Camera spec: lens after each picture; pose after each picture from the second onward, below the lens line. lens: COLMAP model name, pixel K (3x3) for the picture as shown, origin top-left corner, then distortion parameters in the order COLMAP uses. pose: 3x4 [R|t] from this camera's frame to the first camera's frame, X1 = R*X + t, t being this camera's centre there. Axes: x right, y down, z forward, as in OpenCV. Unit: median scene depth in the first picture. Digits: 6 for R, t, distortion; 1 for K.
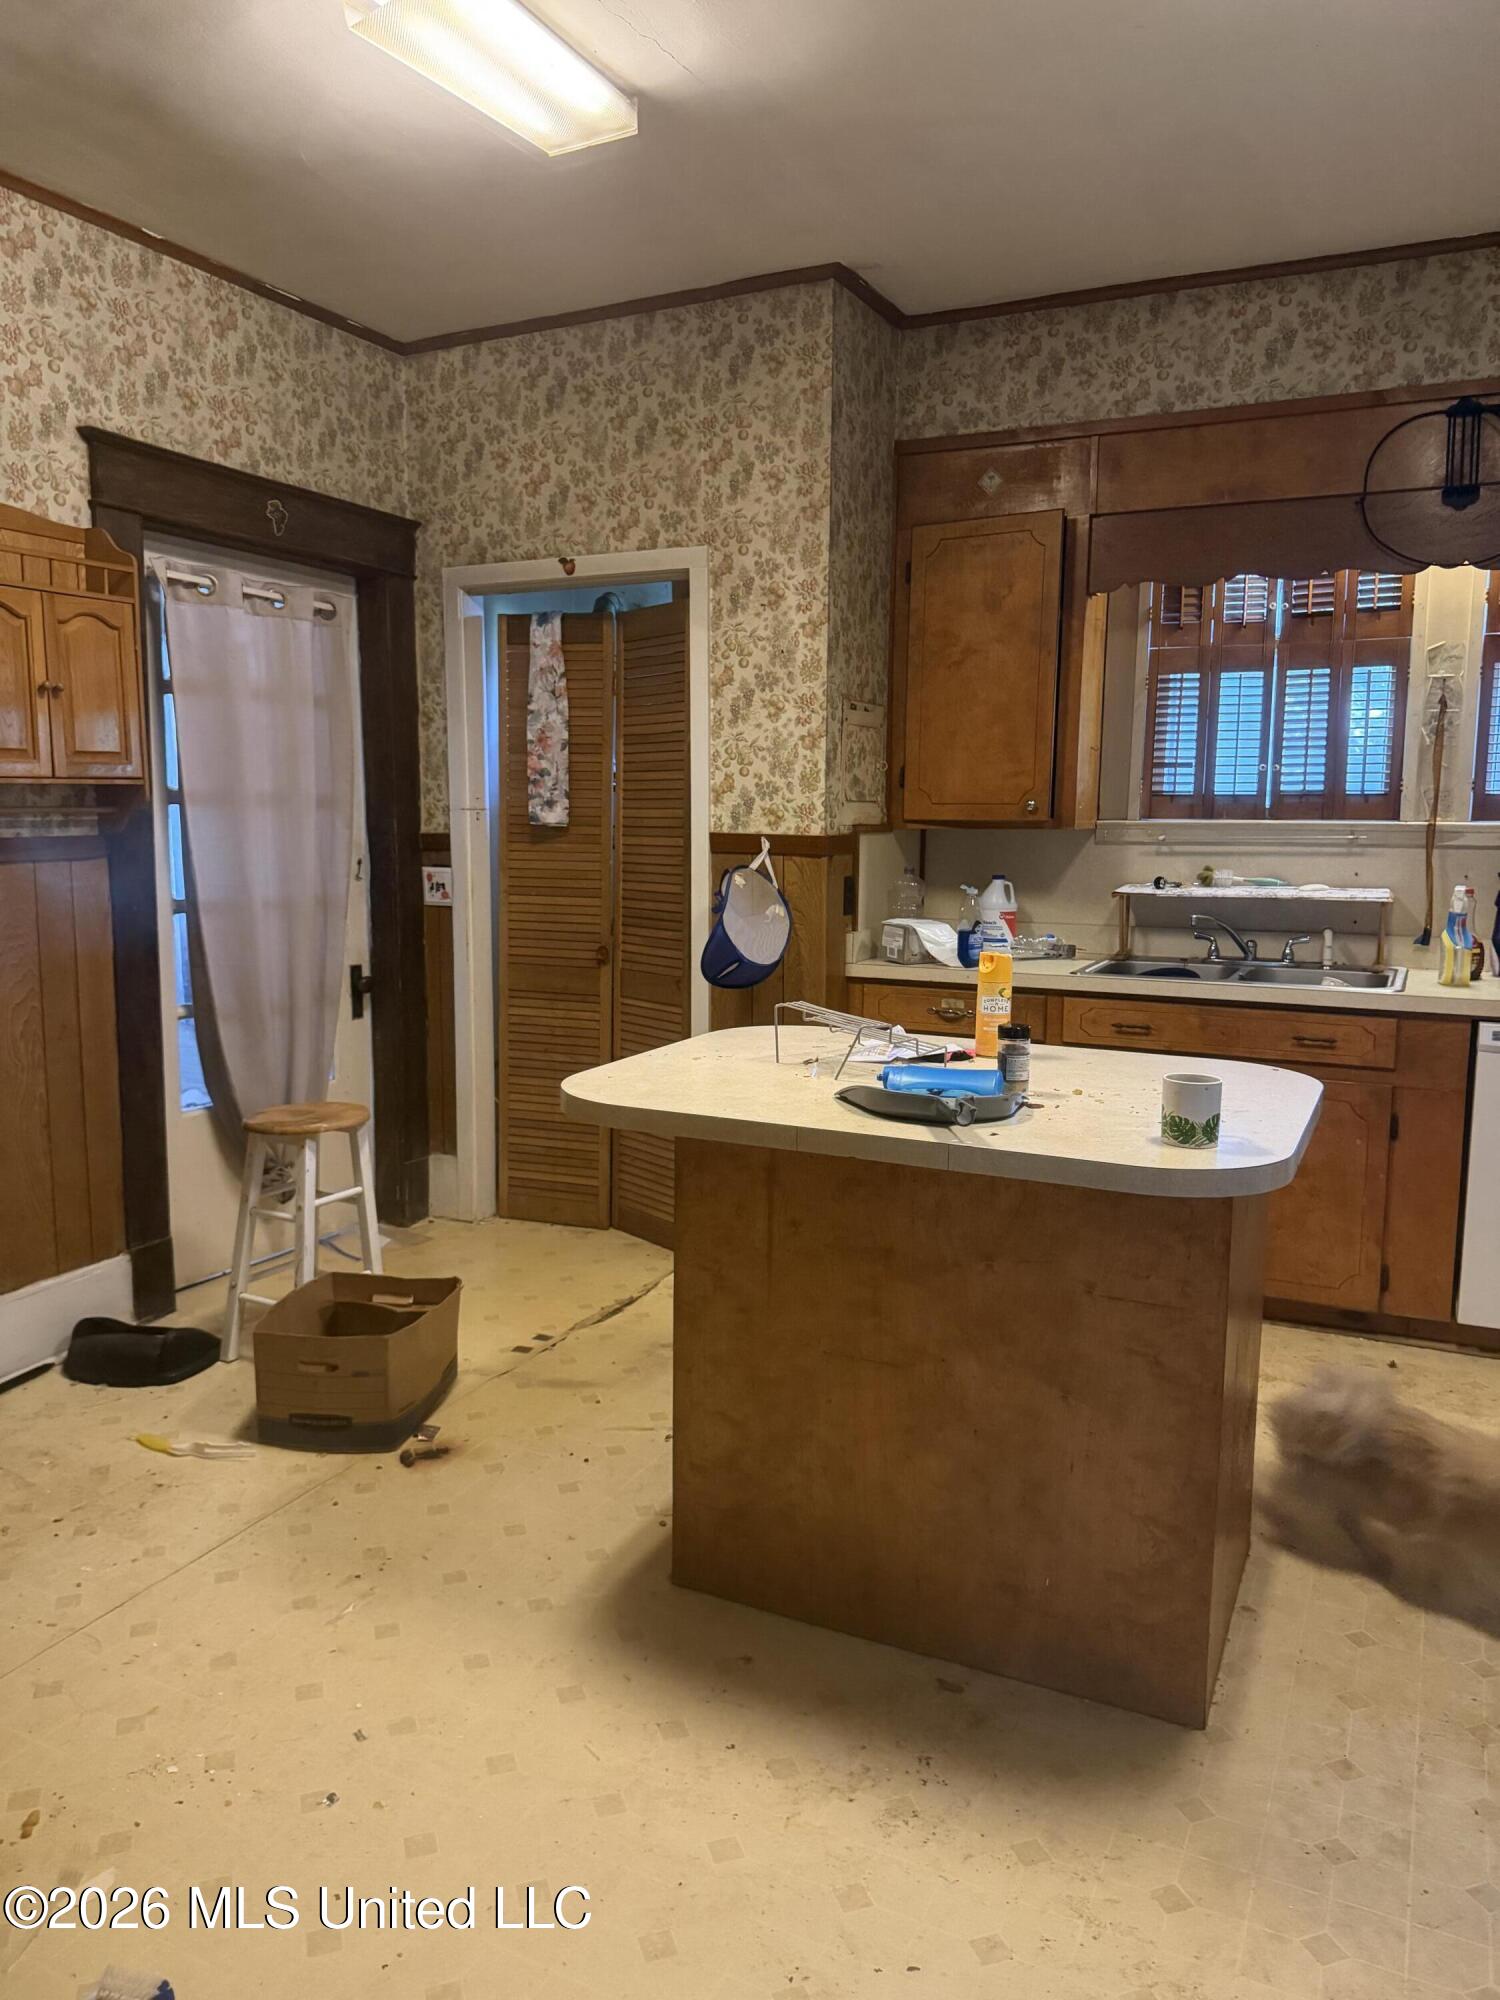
lens RADIAL K [[1425.1, 0, 734.0], [0, 1425.1, 1002.9], [0, 0, 1]] dist [0.046047, -0.041430]
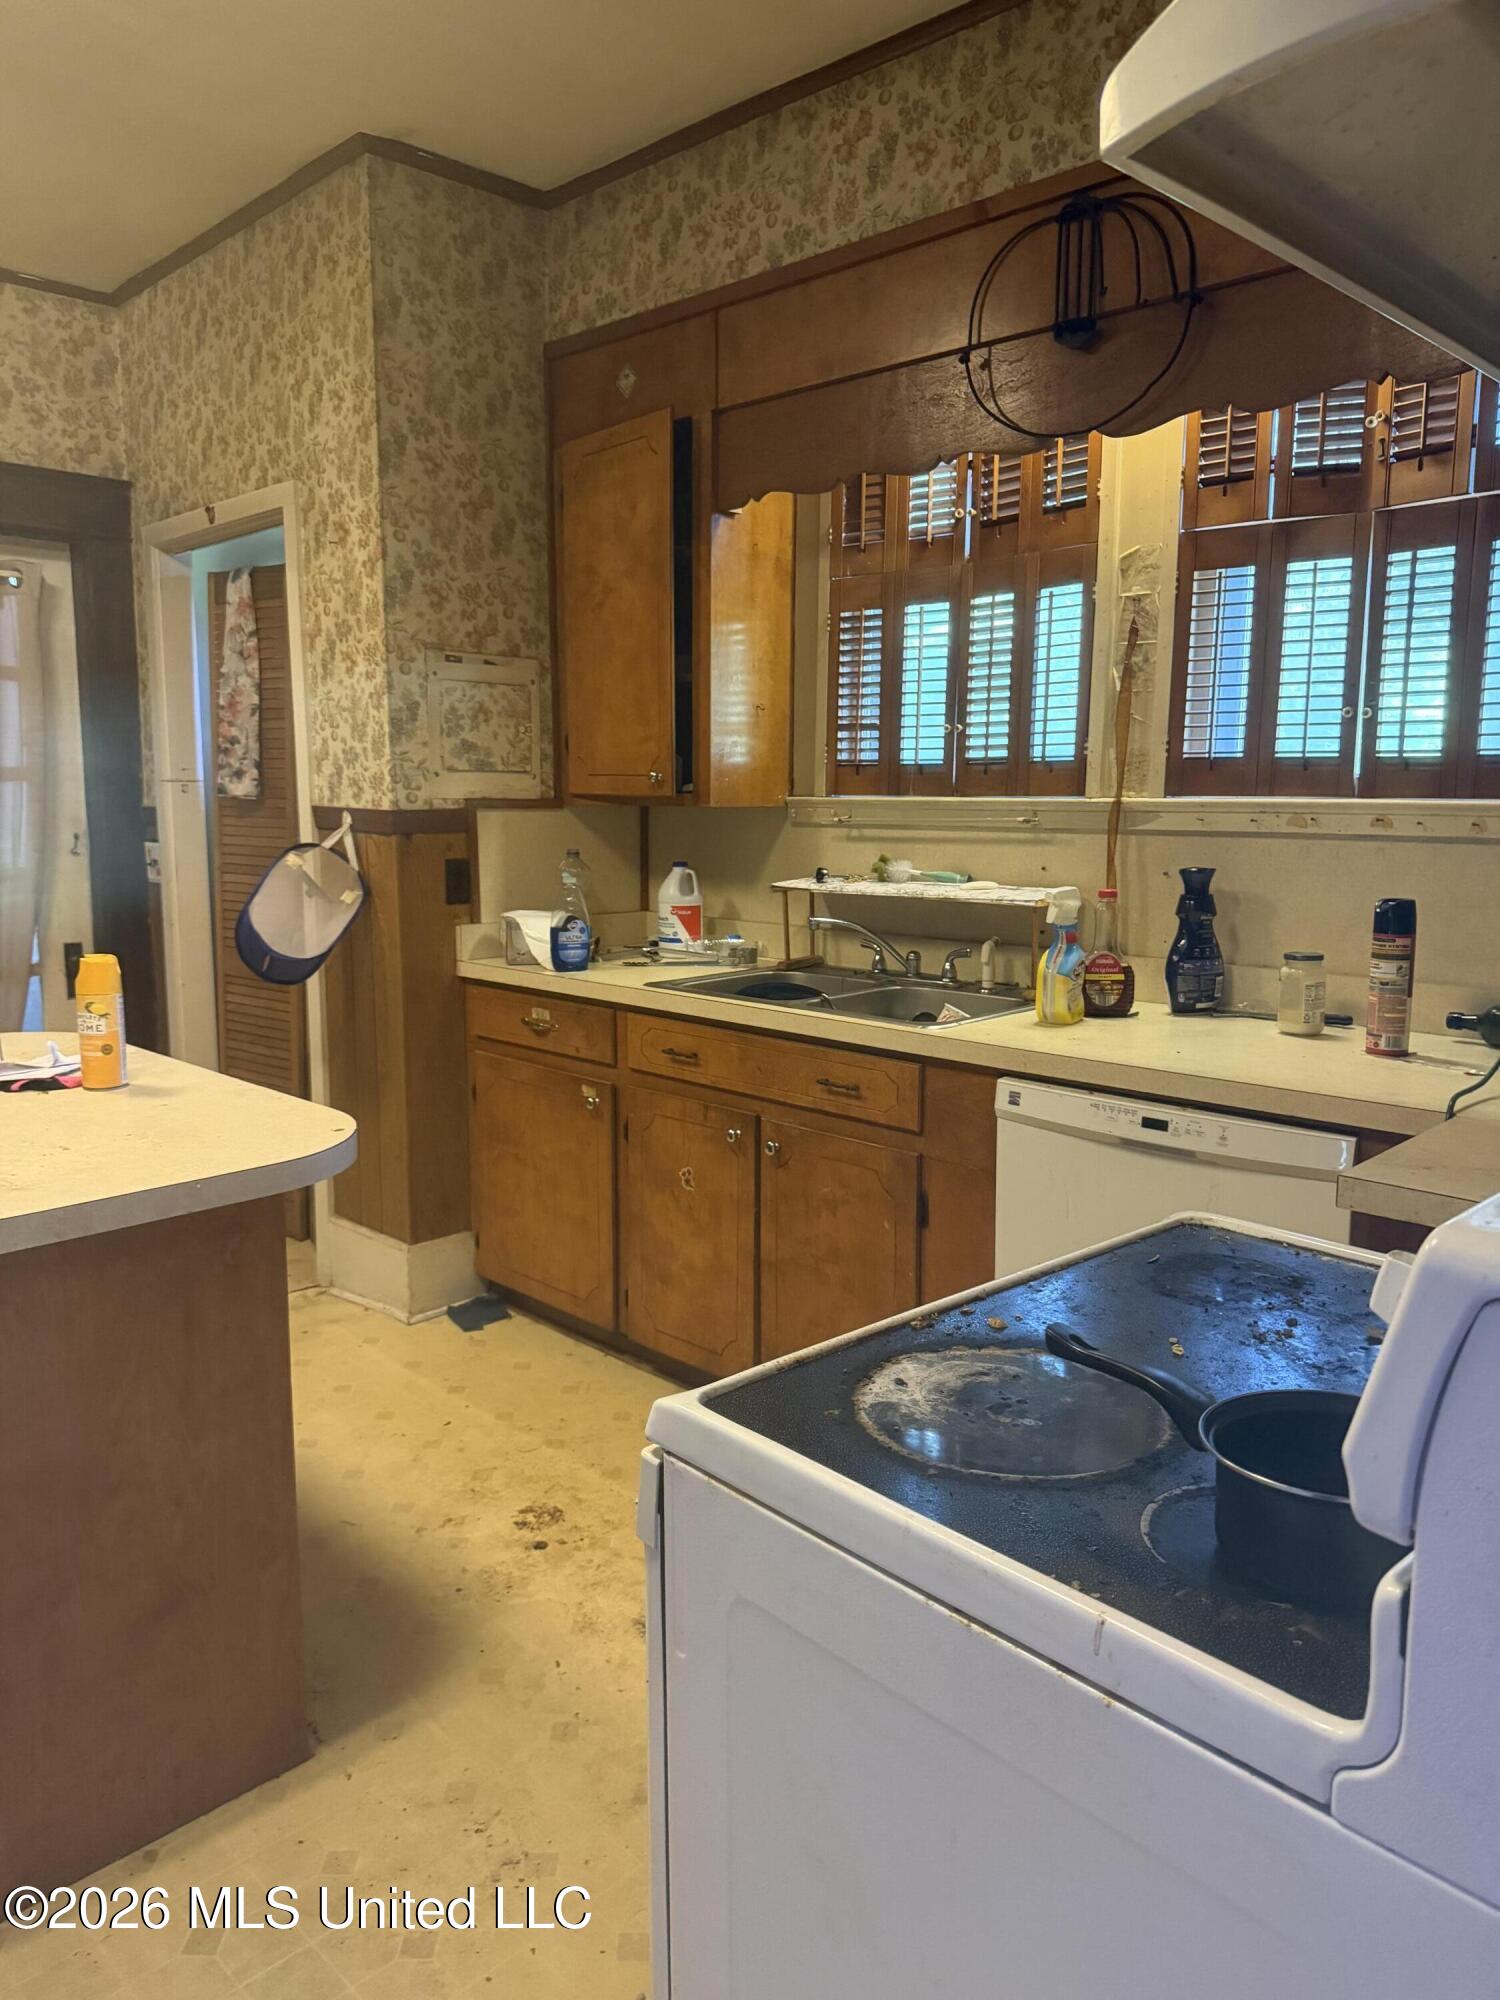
lens RADIAL K [[1425.1, 0, 761.7], [0, 1425.1, 999.7], [0, 0, 1]] dist [0.046047, -0.041430]
pose [[0.940766, 0.051726, -0.335086, 0.548733], [-0.052120, 0.998610, 0.007823, -0.020311], [0.335025, 0.010105, 0.942155, 0.256146]]
